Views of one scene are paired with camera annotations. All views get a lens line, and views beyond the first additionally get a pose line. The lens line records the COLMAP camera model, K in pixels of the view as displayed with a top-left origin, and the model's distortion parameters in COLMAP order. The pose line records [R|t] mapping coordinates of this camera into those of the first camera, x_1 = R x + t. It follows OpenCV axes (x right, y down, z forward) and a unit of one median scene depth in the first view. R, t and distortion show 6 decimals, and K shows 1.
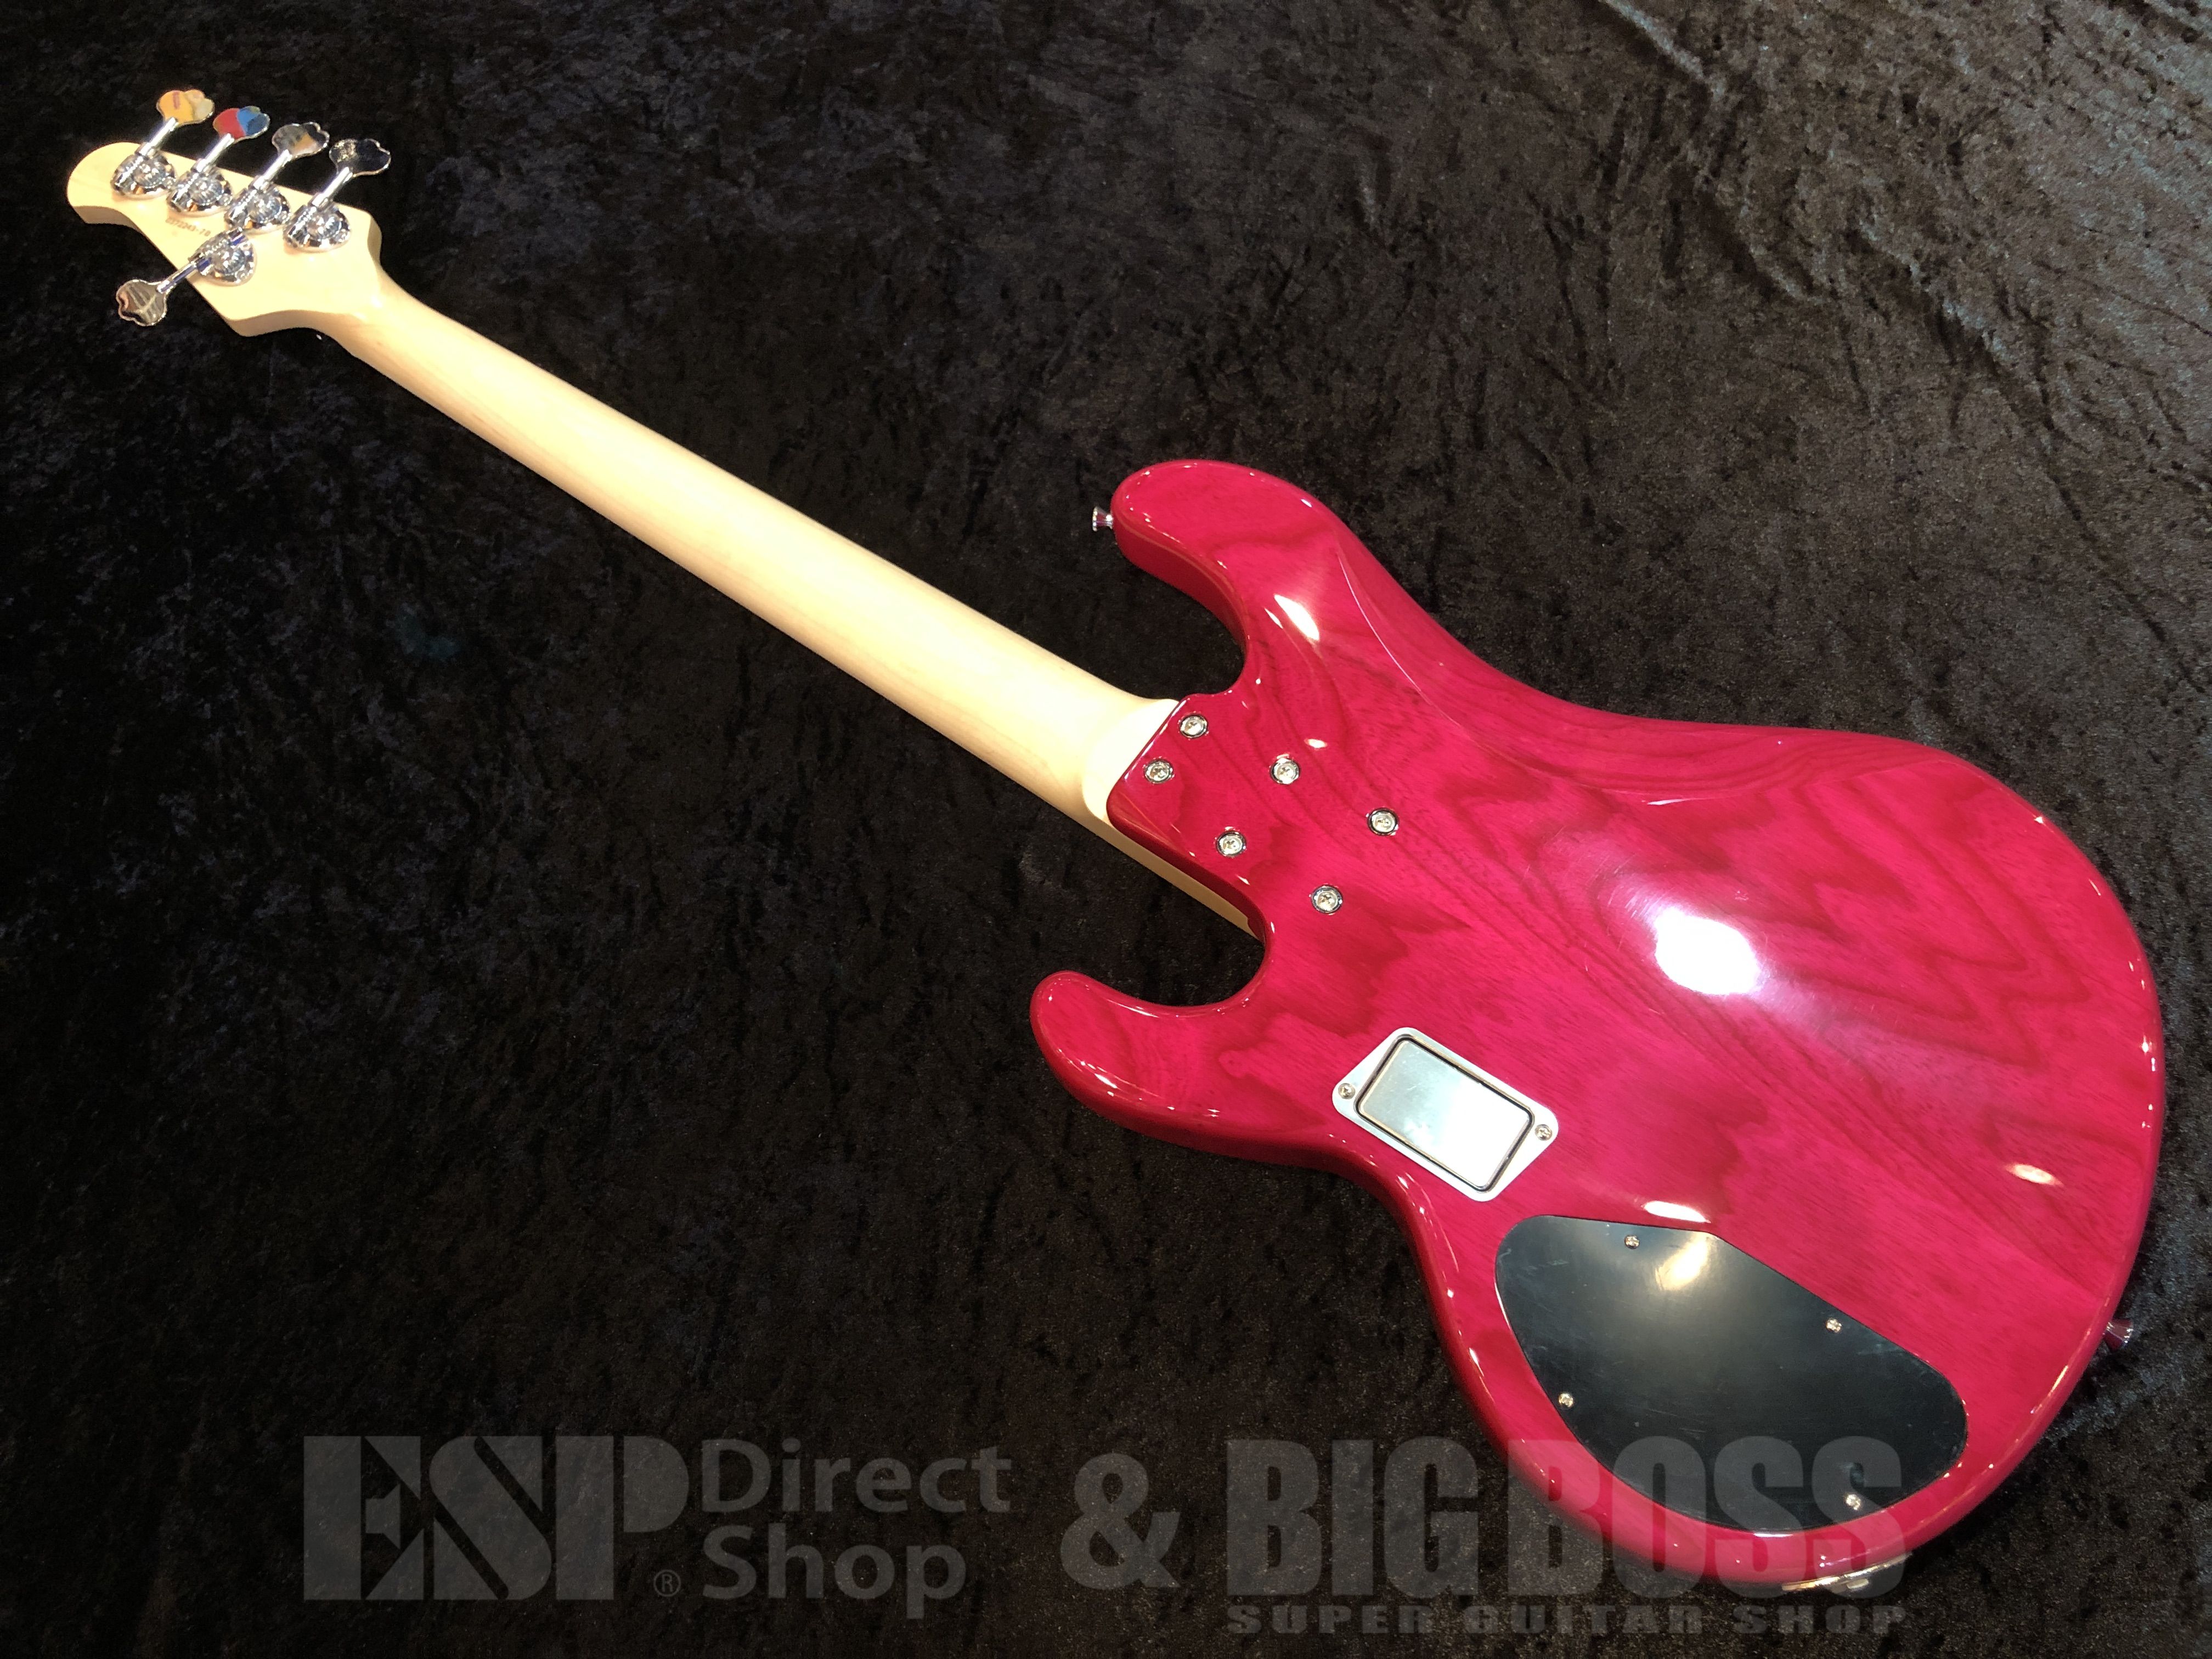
lens RADIAL K [[1822.3, 0, 1085.8], [0, 1822.3, 805.7], [0, 0, 1]] dist [0.044485, -0.060983]
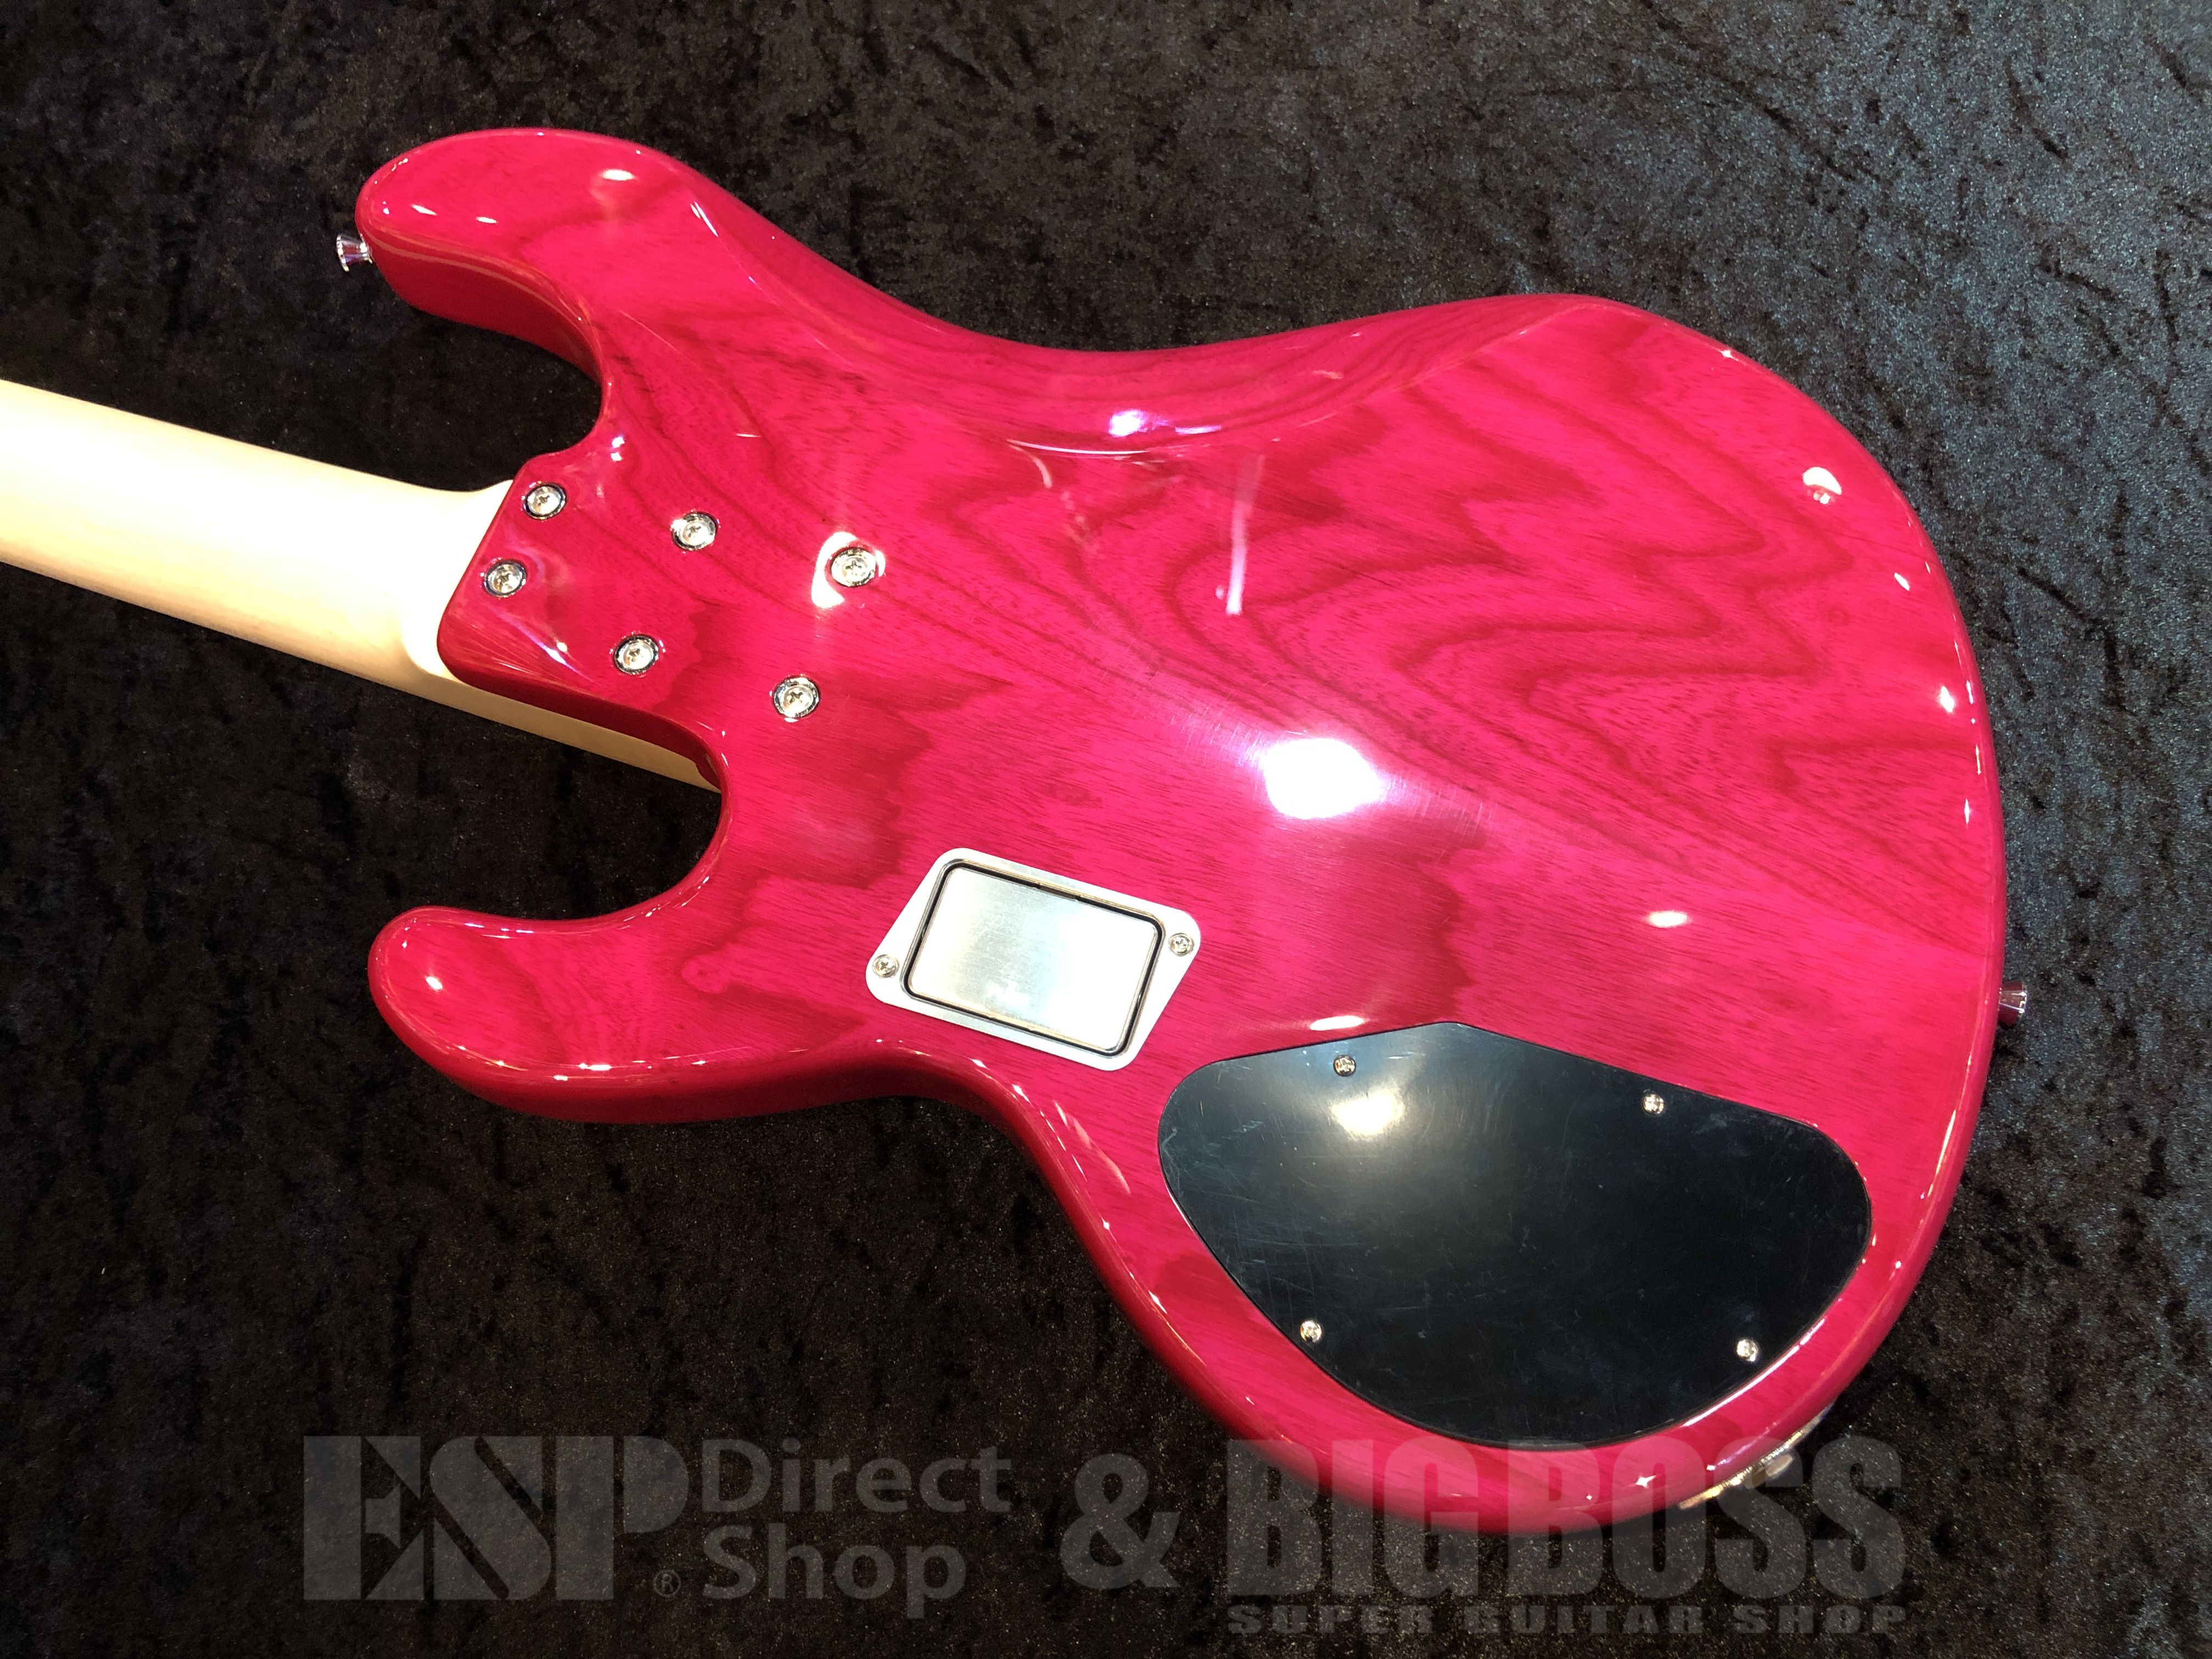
lens RADIAL K [[1822.3, 0, 1112.9], [0, 1822.3, 810.0], [0, 0, 1]] dist [0.044485, -0.060983]
pose [[0.944089, -0.239683, 0.226380, 0.066237], [0.235318, 0.970806, 0.046491, 0.070300], [-0.230914, 0.009379, 0.972929, 0.272039]]
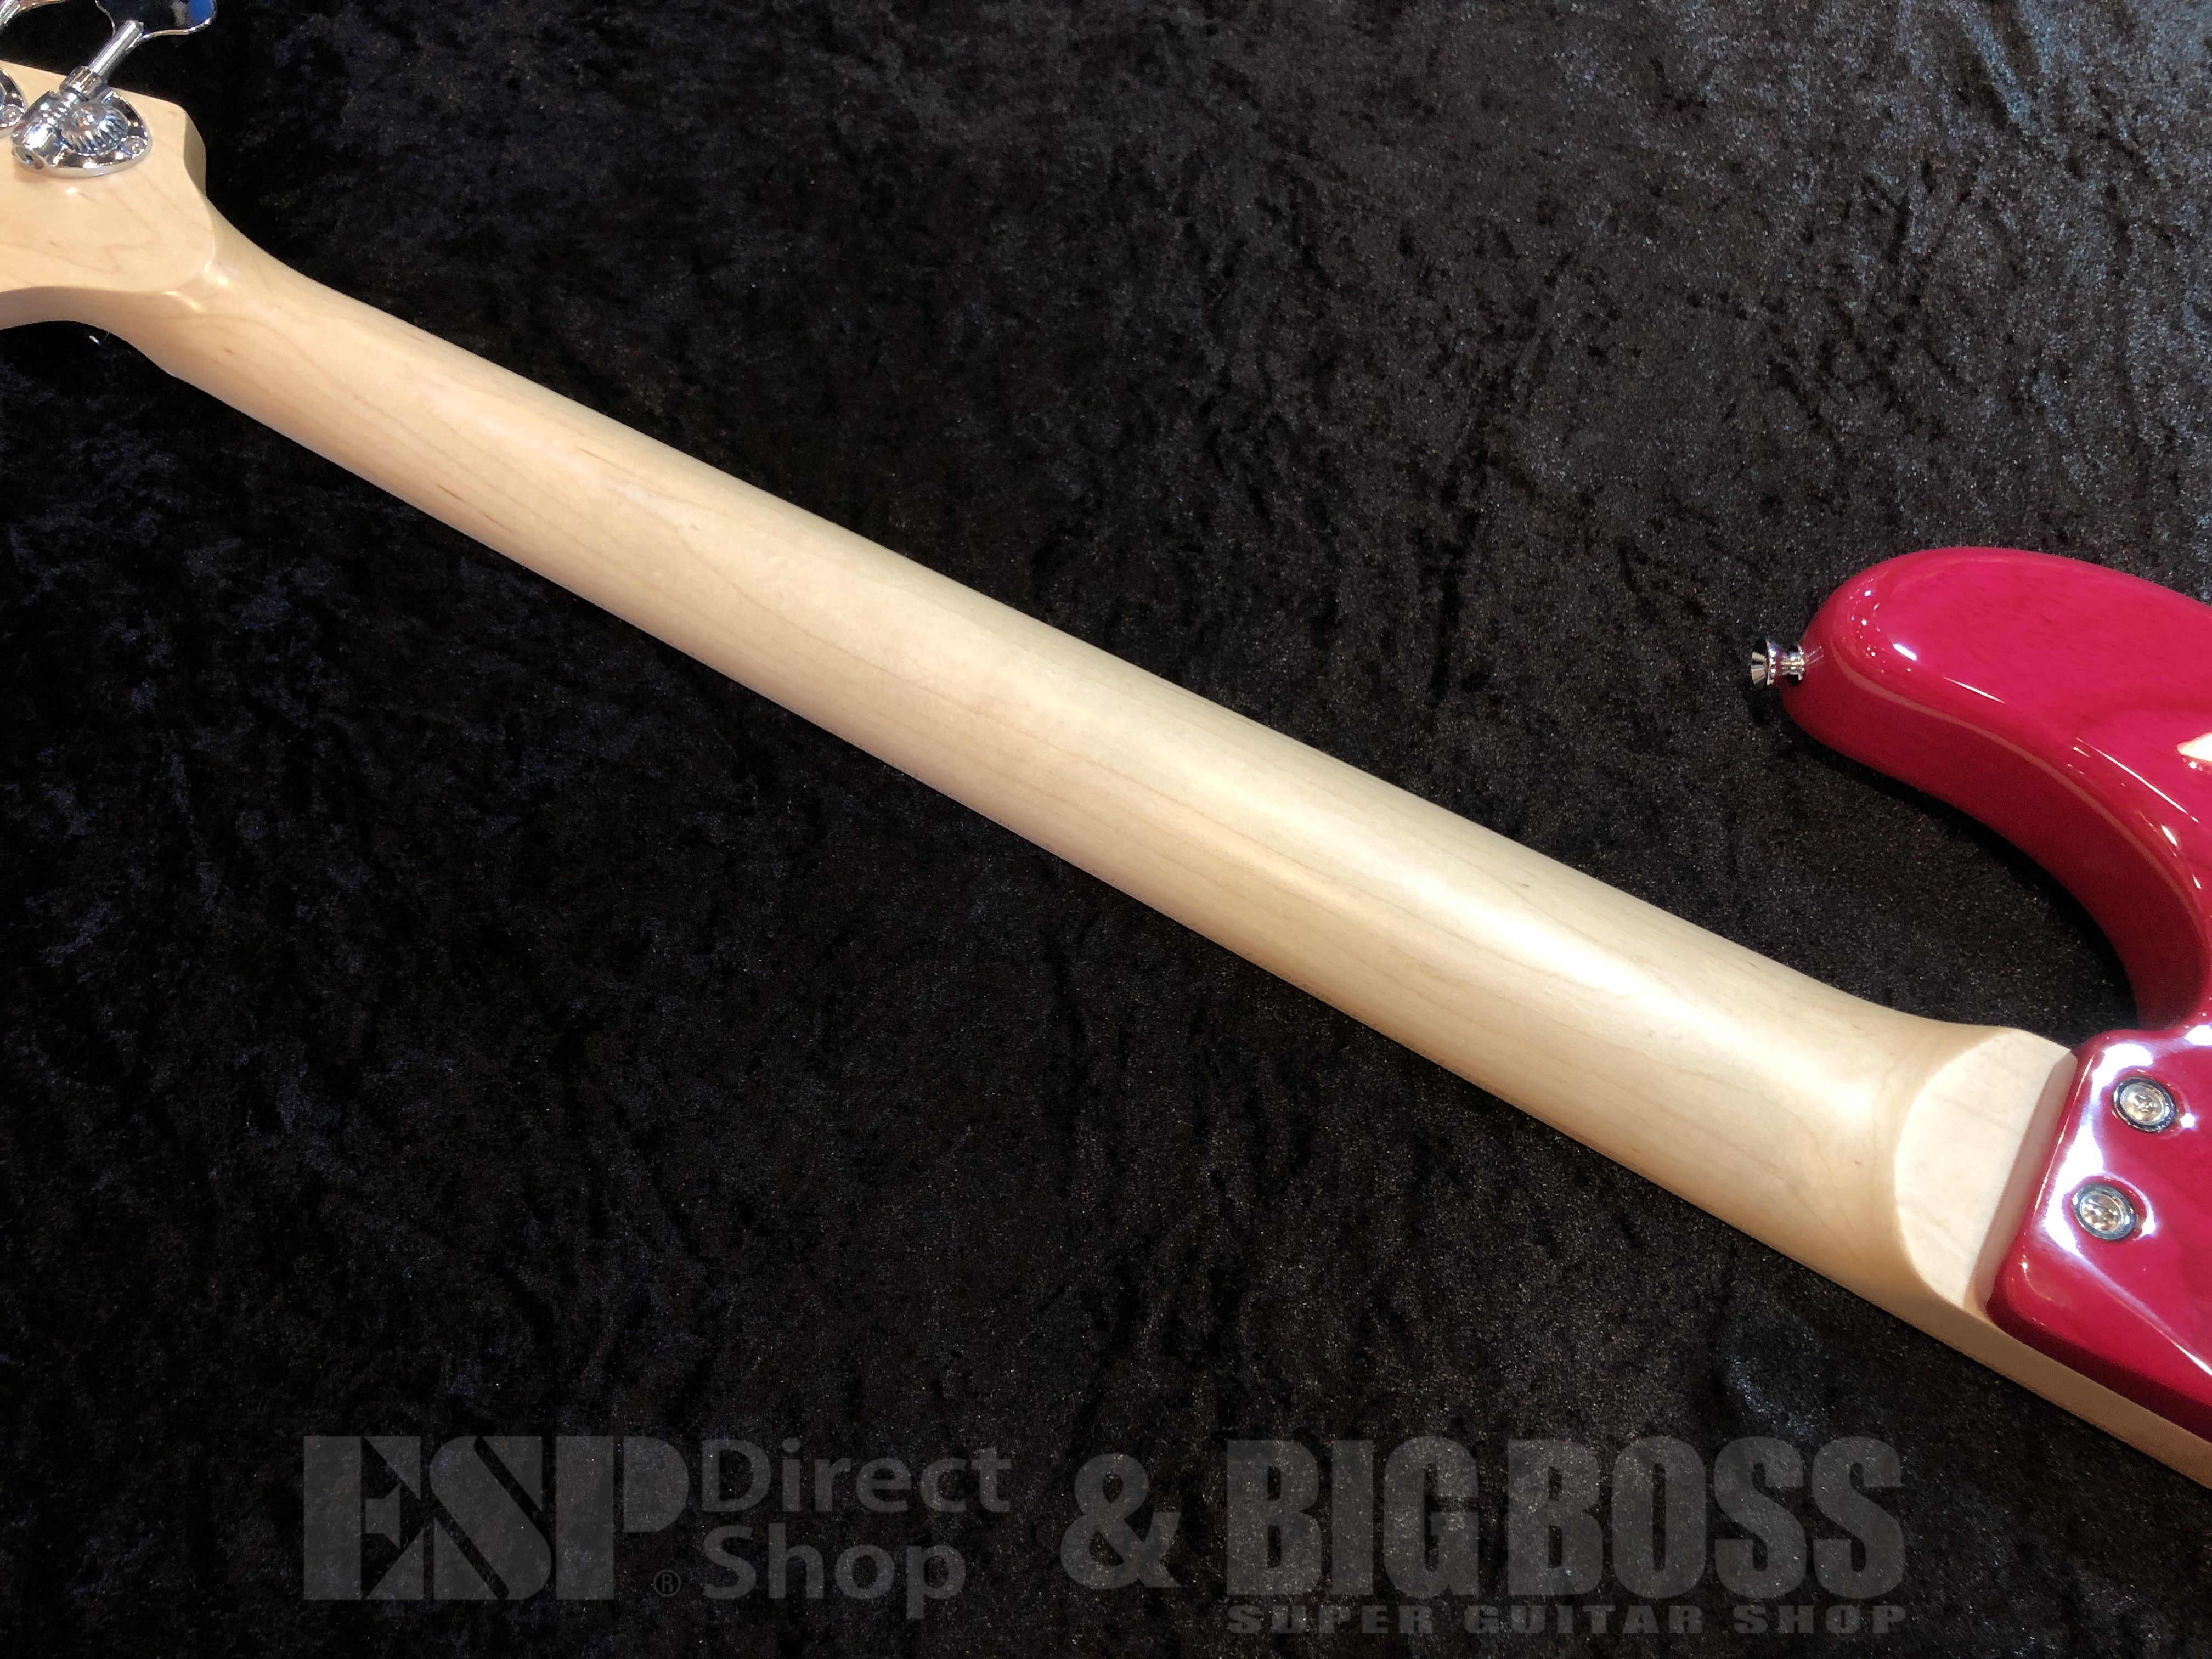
lens RADIAL K [[1822.3, 0, 1115.0], [0, 1822.3, 807.8], [0, 0, 1]] dist [0.044485, -0.060983]
pose [[0.985472, -0.052701, 0.161456, -0.250975], [0.052657, 0.998602, 0.004554, -0.122737], [-0.161470, 0.004014, 0.986869, 0.489787]]
